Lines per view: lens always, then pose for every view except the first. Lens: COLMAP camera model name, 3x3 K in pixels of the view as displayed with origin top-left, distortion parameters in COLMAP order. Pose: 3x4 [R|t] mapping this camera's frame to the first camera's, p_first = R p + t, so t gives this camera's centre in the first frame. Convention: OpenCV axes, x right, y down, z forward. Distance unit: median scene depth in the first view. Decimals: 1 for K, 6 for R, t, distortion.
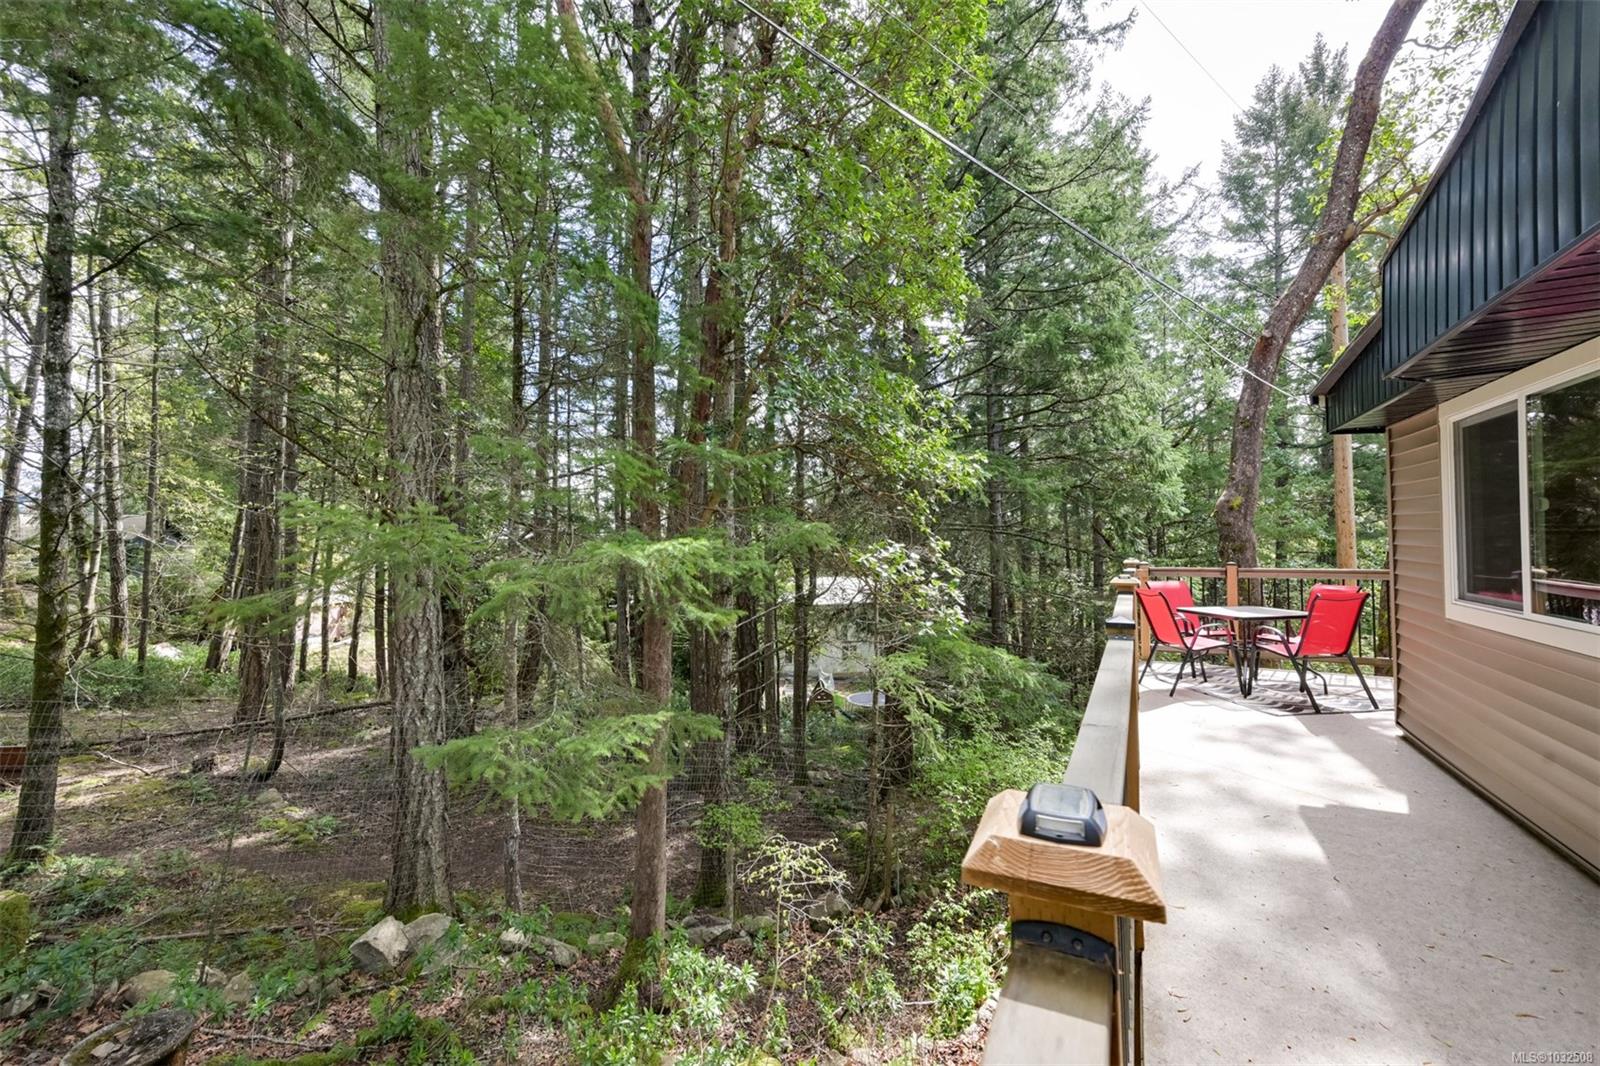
lens RADIAL K [[639.8, 0, 800.0], [0, 639.8, 533.0], [0, 0, 1]] dist [0.000502, 0.000070]
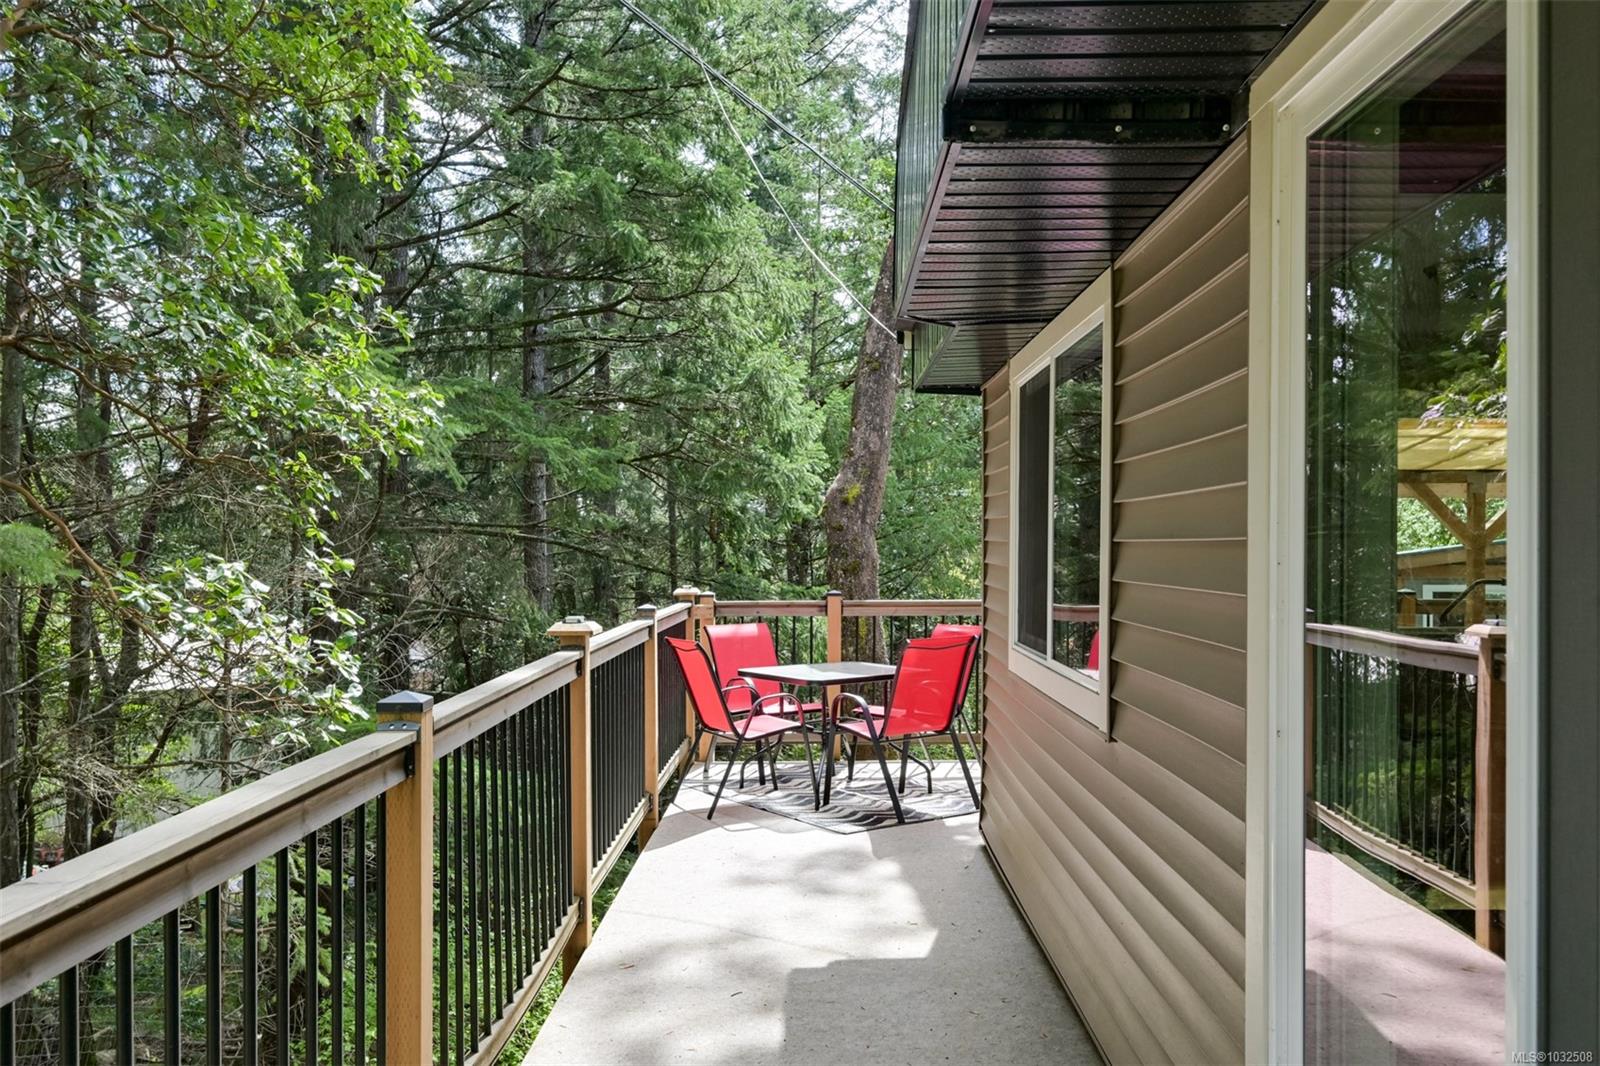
lens RADIAL K [[1280.4, 0, 800.0], [0, 1280.4, 533.0], [0, 0, 1]] dist [-0.043567, 0.002445]
pose [[0.890327, 0.005934, 0.455283, 0.104961], [-0.004630, 0.999981, -0.003979, -0.003922], [-0.455298, 0.001435, 0.890338, -0.075390]]
